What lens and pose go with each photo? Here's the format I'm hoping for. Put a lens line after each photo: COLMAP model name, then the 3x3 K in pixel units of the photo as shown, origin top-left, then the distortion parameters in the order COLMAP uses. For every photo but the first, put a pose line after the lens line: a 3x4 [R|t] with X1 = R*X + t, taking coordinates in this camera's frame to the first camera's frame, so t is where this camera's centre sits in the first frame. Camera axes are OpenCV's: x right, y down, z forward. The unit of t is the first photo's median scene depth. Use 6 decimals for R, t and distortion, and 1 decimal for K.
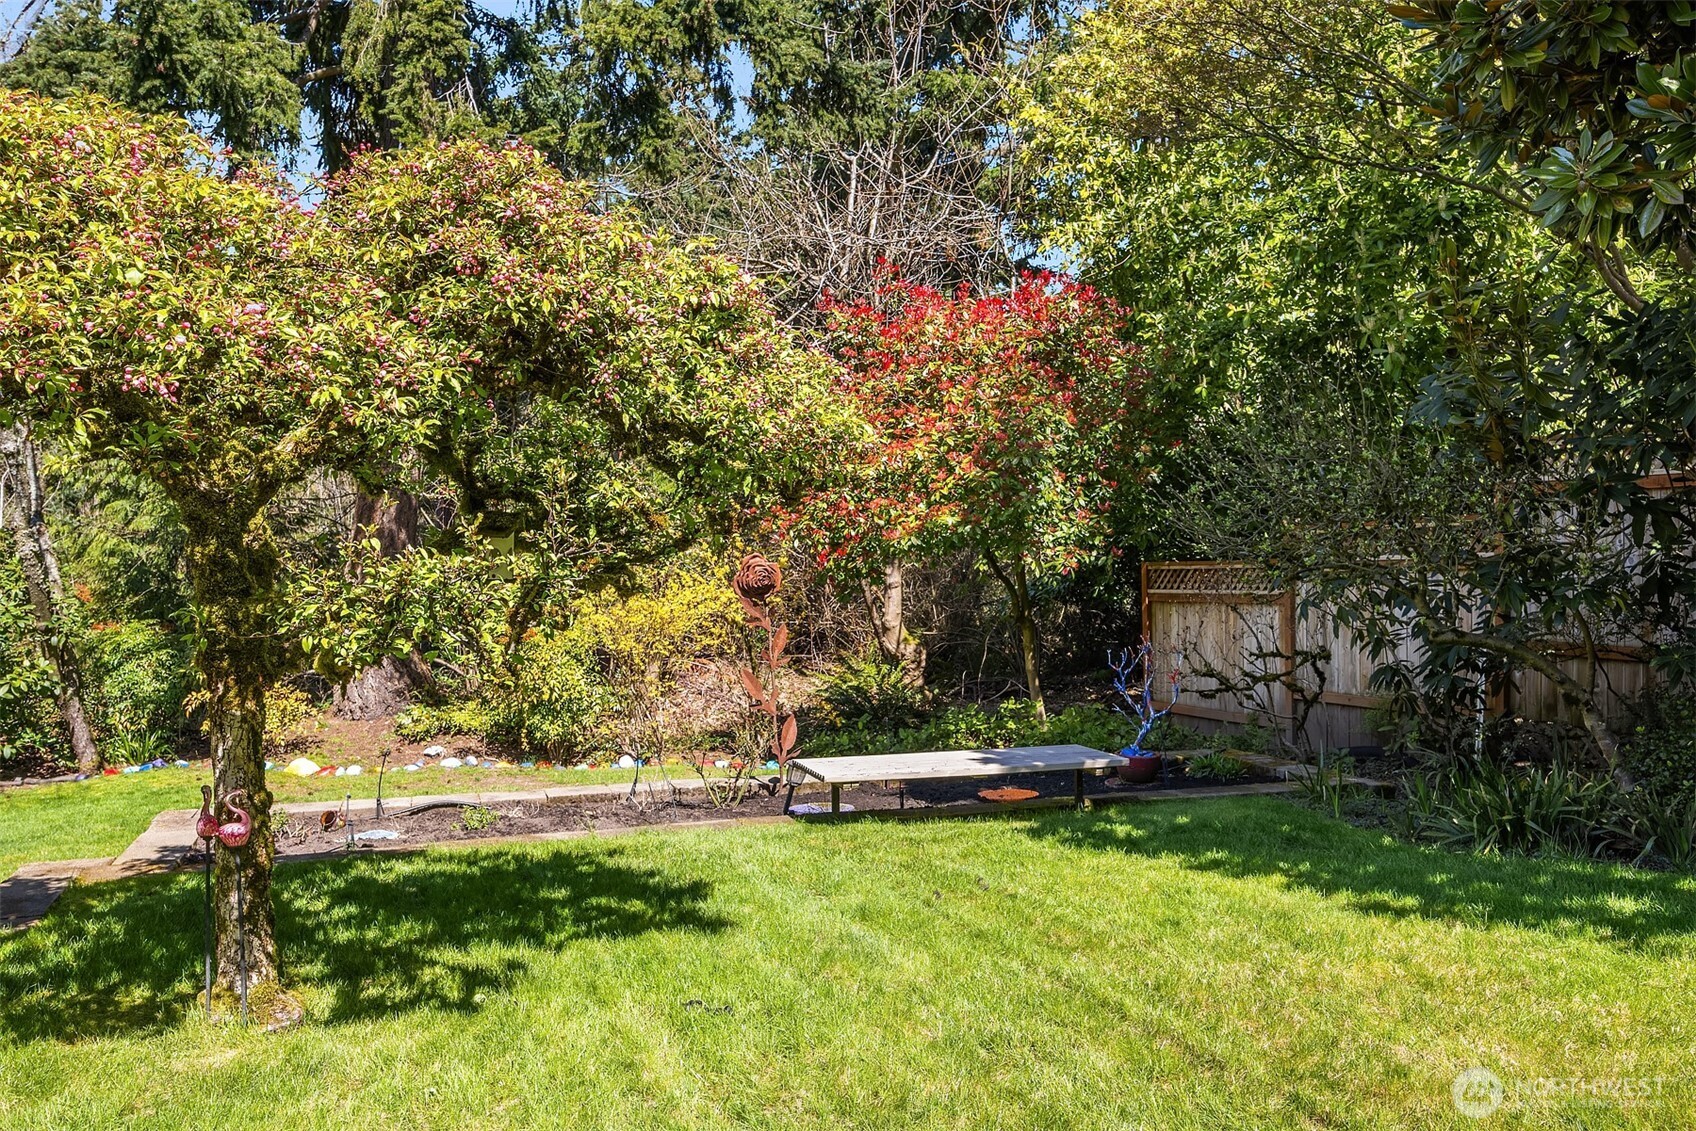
lens RADIAL K [[1339.8, 0, 853.2], [0, 1339.8, 561.9], [0, 0, 1]] dist [0.001679, -0.000370]
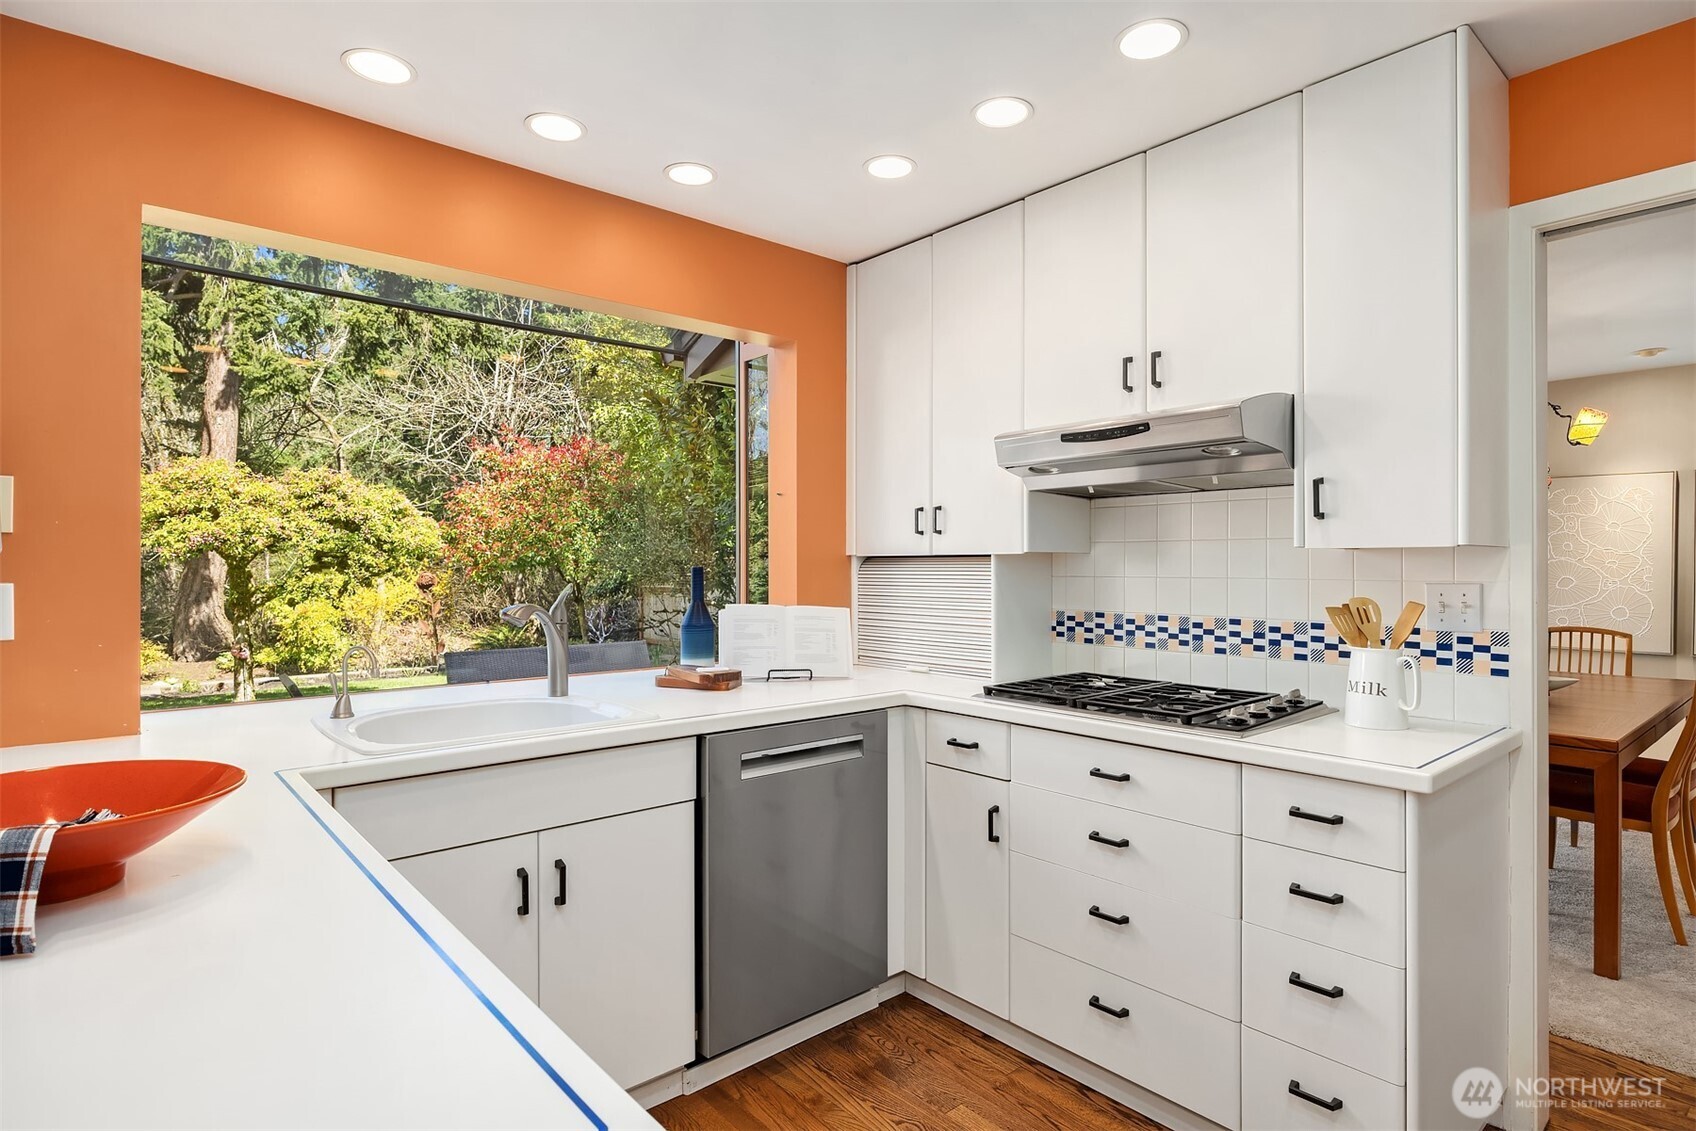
lens RADIAL K [[889.8, 0, 847.8], [0, 889.8, 566.7], [0, 0, 1]] dist [0.003367, -0.001644]
pose [[0.943023, 0.000249, 0.332728, 0.080161], [0.000665, 0.999996, -0.002635, -0.006181], [-0.332728, 0.002706, 0.943019, -0.552249]]
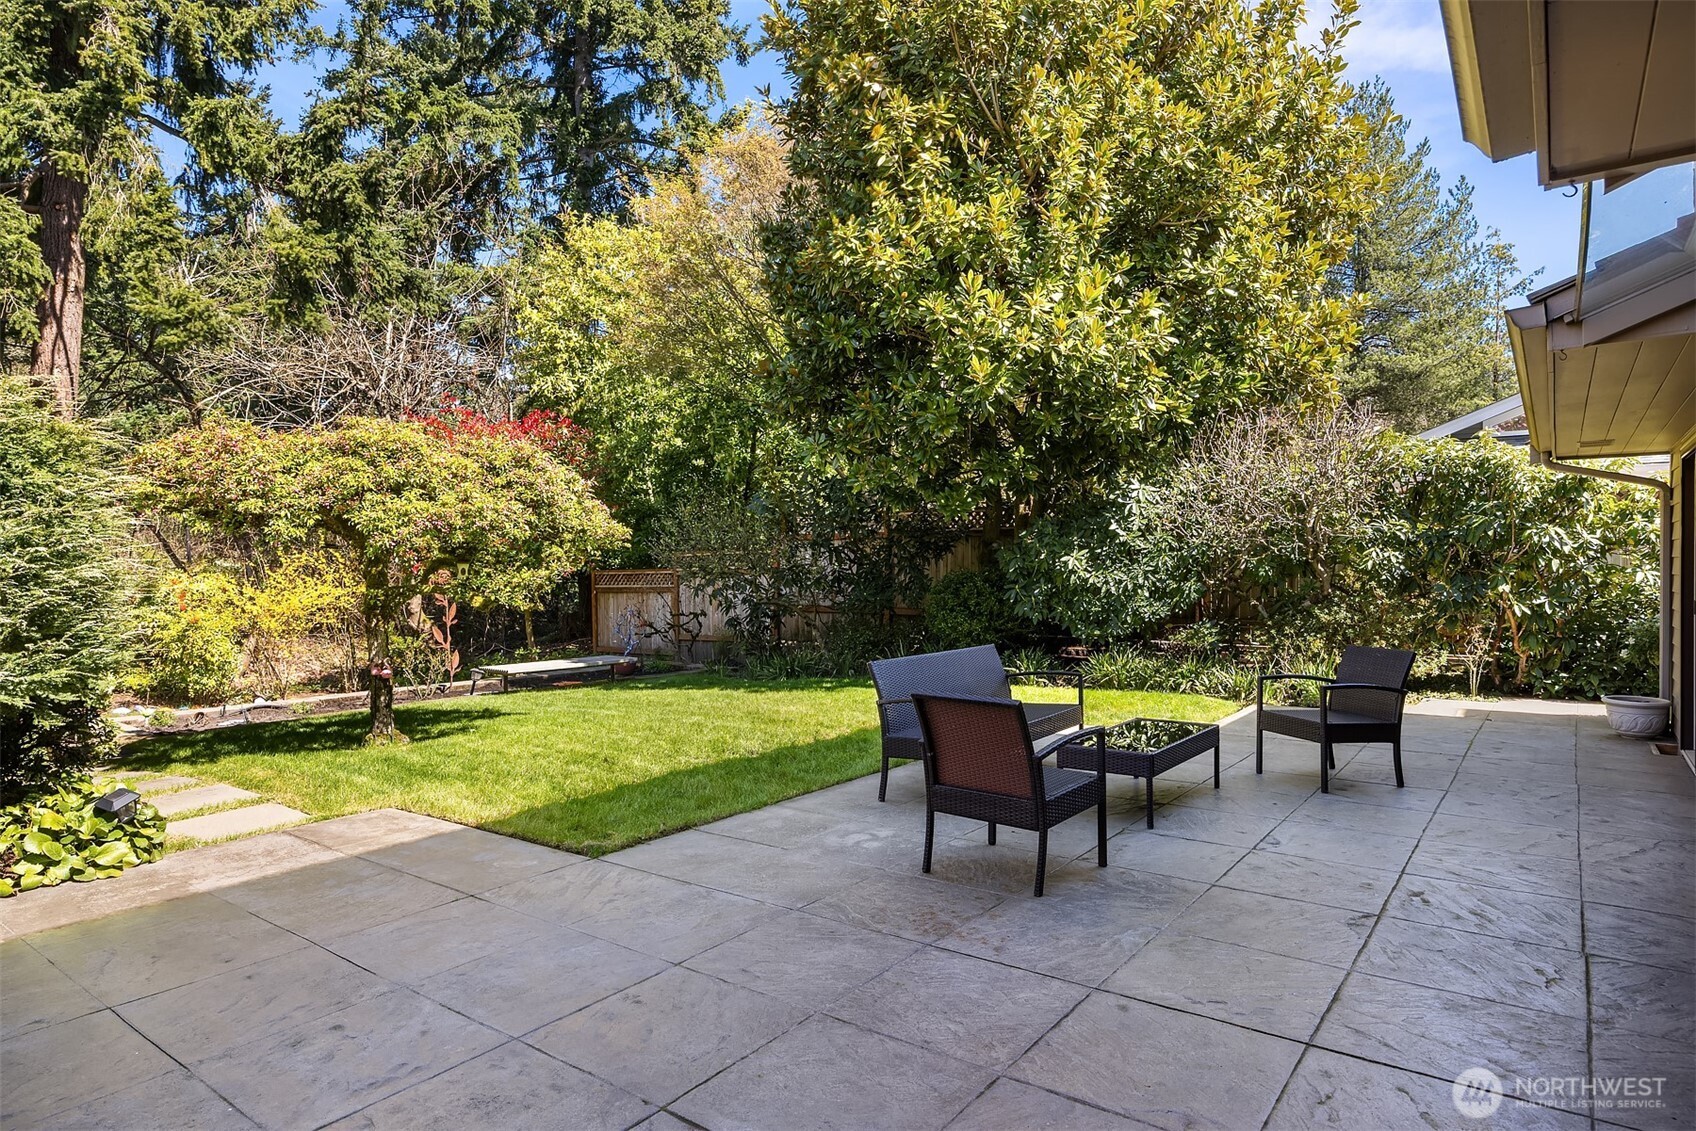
lens RADIAL K [[958.9, 0, 857.1], [0, 958.9, 567.7], [0, 0, 1]] dist [0.007240, 0.002714]
pose [[0.846756, -0.001147, 0.531981, -0.227278], [0.001889, 0.999998, -0.000851, -0.002039], [-0.531979, 0.001725, 0.846756, -0.379724]]
